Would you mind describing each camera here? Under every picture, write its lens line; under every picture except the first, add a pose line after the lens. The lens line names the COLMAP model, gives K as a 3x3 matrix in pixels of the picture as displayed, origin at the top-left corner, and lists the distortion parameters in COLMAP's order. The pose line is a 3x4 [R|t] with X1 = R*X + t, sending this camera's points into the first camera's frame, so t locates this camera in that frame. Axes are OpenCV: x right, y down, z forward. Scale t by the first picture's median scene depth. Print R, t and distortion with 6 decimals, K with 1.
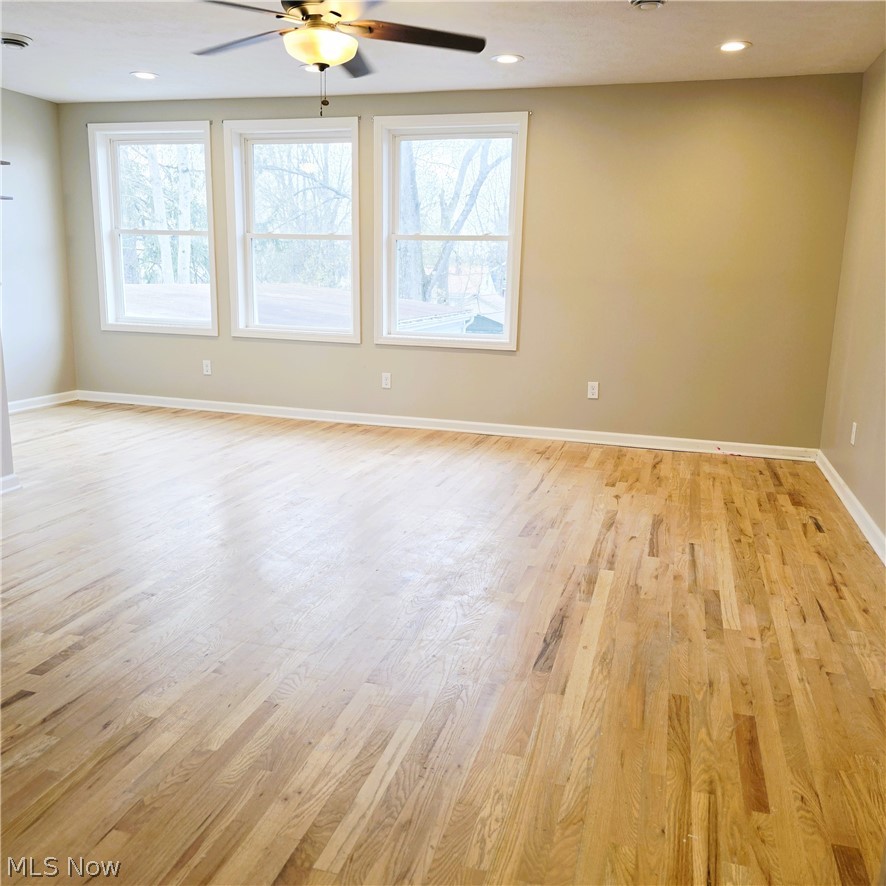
lens RADIAL K [[814.1, 0, 443.0], [0, 814.1, 443.0], [0, 0, 1]] dist [0.095799, -0.067595]
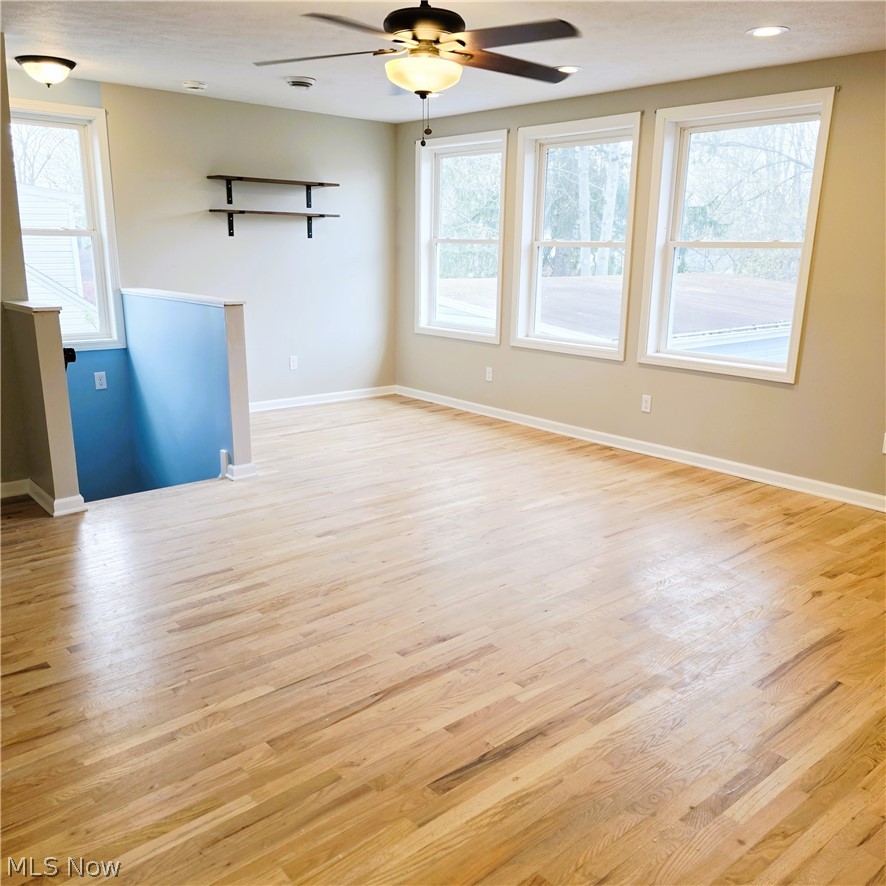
lens RADIAL K [[815.0, 0, 441.7], [0, 815.0, 463.0], [0, 0, 1]] dist [0.069631, -0.078496]
pose [[0.843177, 0.132673, -0.521009, 0.220981], [-0.110399, 0.991149, 0.073726, -0.053964], [0.526179, -0.004645, 0.850361, 0.110502]]
